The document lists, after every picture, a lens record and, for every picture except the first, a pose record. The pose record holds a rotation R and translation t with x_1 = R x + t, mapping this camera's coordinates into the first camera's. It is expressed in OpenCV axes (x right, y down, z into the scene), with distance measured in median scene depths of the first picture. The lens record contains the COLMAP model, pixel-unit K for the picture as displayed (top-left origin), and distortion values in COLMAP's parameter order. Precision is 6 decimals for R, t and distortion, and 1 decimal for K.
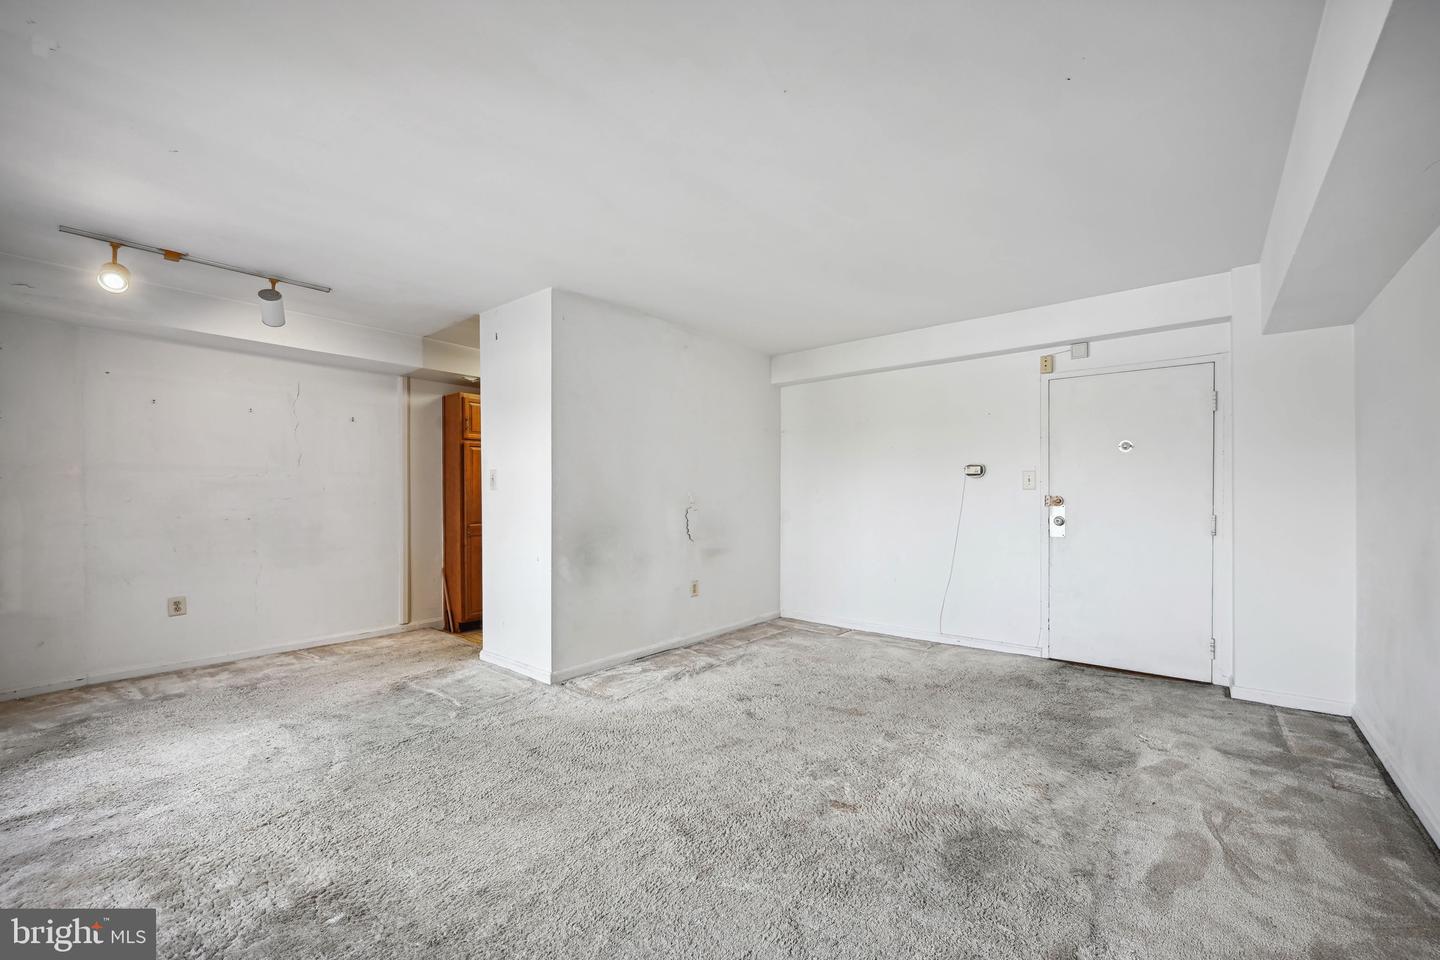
lens RADIAL K [[582.9, 0, 719.6], [0, 582.9, 498.9], [0, 0, 1]] dist [-0.000340, 0.000205]
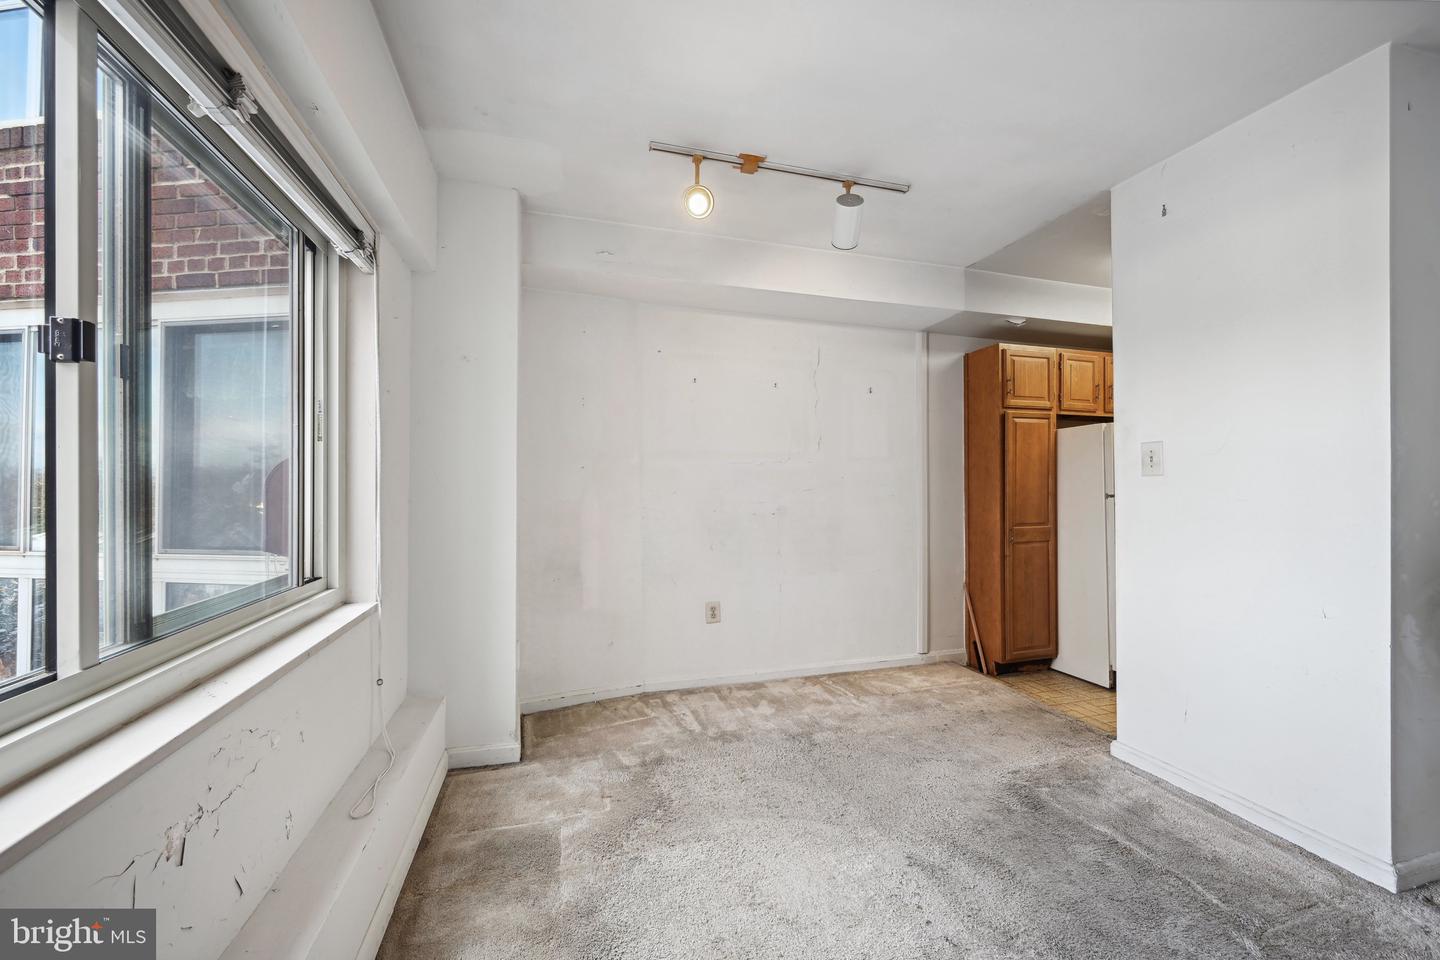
lens RADIAL K [[568.5, 0, 723.3], [0, 568.5, 490.1], [0, 0, 1]] dist [0.000464, 0.000039]
pose [[0.831195, 0.004306, -0.555964, -0.444719], [-0.004373, 0.999990, 0.001206, -0.000377], [0.555963, 0.001429, 0.831206, 0.298396]]
